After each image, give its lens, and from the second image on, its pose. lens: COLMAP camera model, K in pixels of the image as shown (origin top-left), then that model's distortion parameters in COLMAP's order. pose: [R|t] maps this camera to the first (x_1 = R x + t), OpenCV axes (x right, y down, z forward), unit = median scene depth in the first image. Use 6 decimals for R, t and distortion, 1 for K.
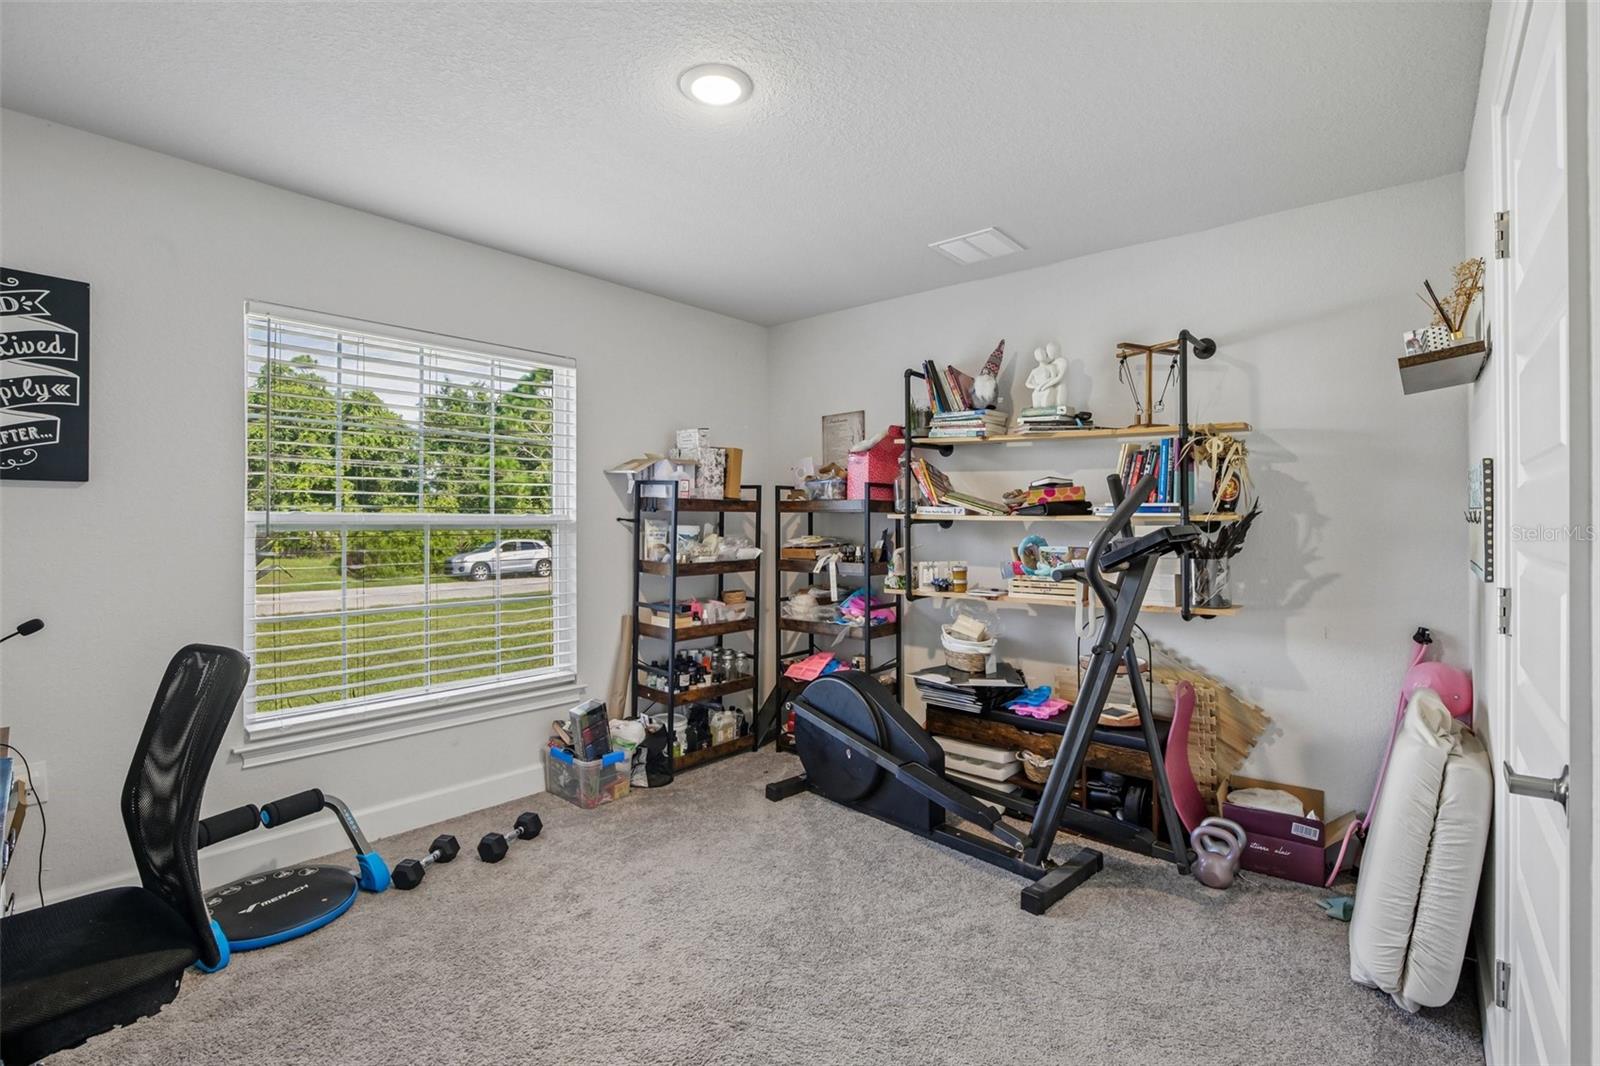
lens RADIAL K [[728.3, 0, 804.4], [0, 728.3, 523.5], [0, 0, 1]] dist [-0.035748, 0.005212]
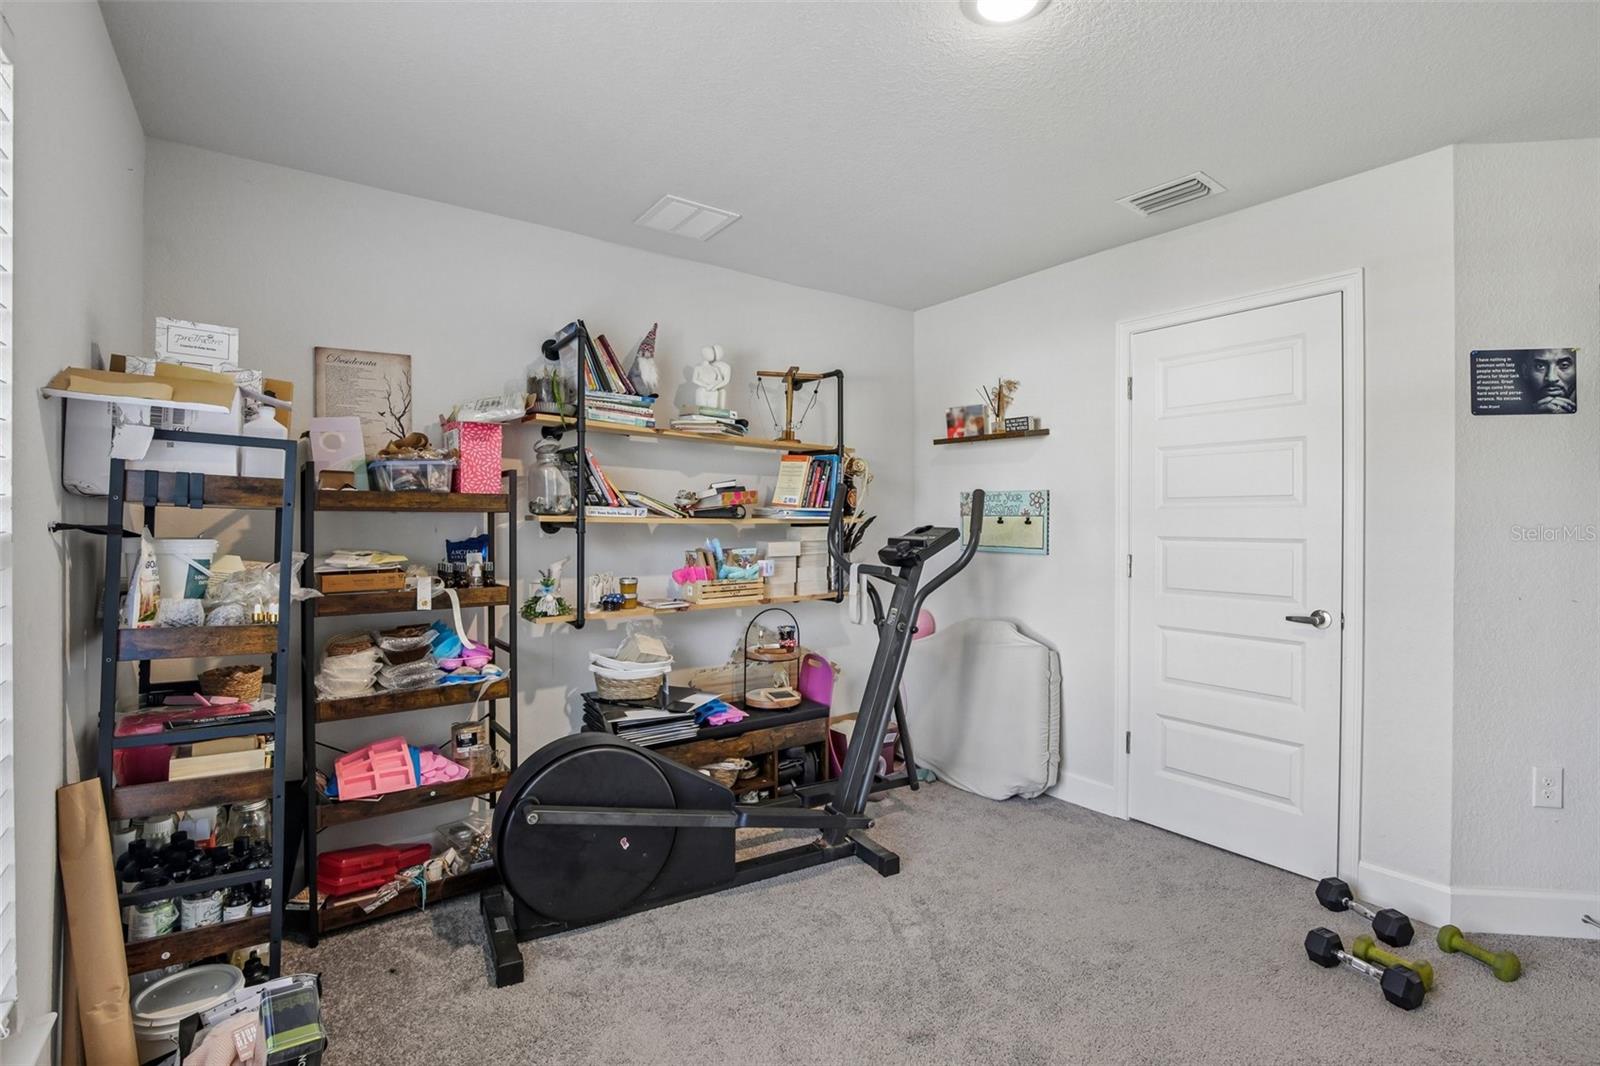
lens RADIAL K [[728.3, 0, 805.6], [0, 728.3, 521.7], [0, 0, 1]] dist [-0.035748, 0.005212]
pose [[0.227441, -0.007144, 0.973766, -0.590456], [0.002945, 0.999974, 0.006648, -0.011809], [-0.973787, 0.001356, 0.227456, 0.640266]]
